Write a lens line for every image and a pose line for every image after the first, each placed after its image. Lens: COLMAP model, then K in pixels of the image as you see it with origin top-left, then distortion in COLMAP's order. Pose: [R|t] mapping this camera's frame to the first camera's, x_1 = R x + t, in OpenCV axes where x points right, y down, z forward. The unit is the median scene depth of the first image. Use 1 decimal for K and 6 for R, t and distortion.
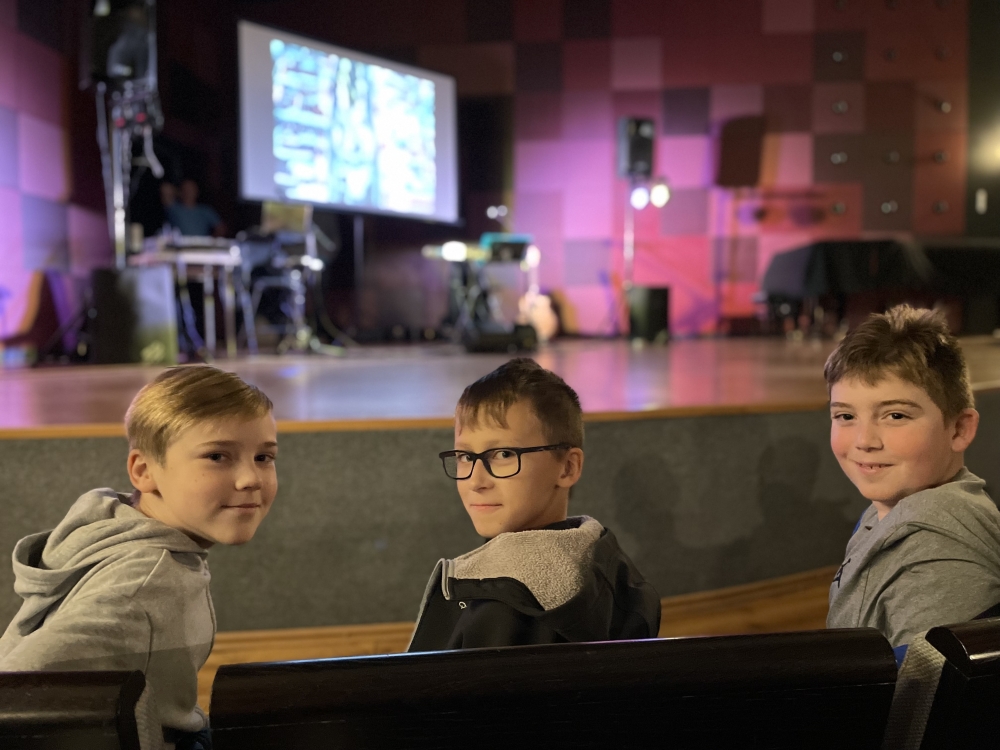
lens RADIAL K [[752.7, 0, 500.0], [0, 752.7, 375.0], [0, 0, 1]] dist [0.089098, -0.121783]
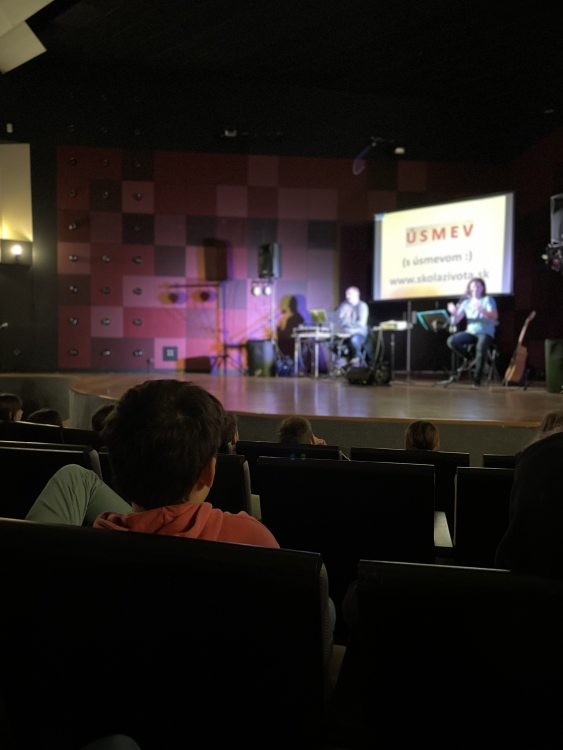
lens RADIAL K [[564.5, 0, 281.5], [0, 564.5, 375.0], [0, 0, 1]] dist [0.089098, -0.121783]
pose [[0.135263, 0.058969, -0.989053, 0.886822], [-0.072016, 0.996172, 0.049544, -0.075495], [0.988189, 0.064526, 0.138992, 0.446566]]
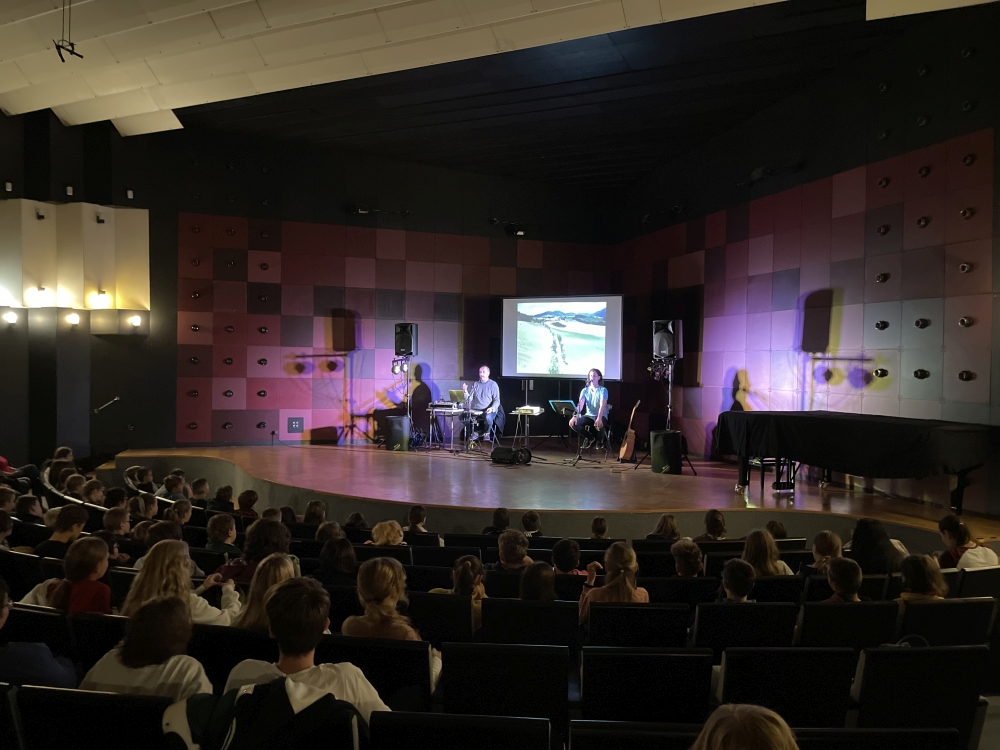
lens RADIAL K [[752.7, 0, 500.0], [0, 752.7, 375.0], [0, 0, 1]] dist [0.089098, -0.121783]
pose [[0.381768, 0.035049, -0.923594, 1.295006], [-0.079342, 0.996835, 0.005032, -0.195553], [0.920847, 0.071358, 0.383340, 0.140436]]
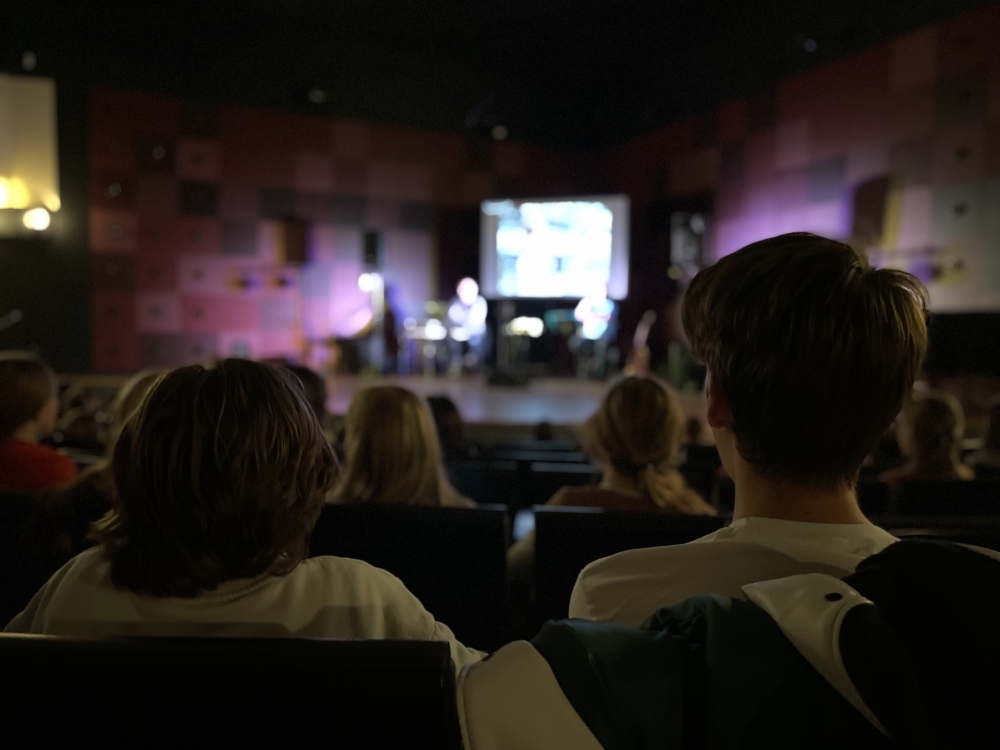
lens RADIAL K [[752.7, 0, 500.0], [0, 752.7, 375.0], [0, 0, 1]] dist [0.089098, -0.121783]
pose [[0.479737, 0.074325, -0.874258, 1.056076], [-0.075428, 0.996211, 0.043303, -0.095642], [0.874164, 0.045169, 0.483526, 0.113522]]
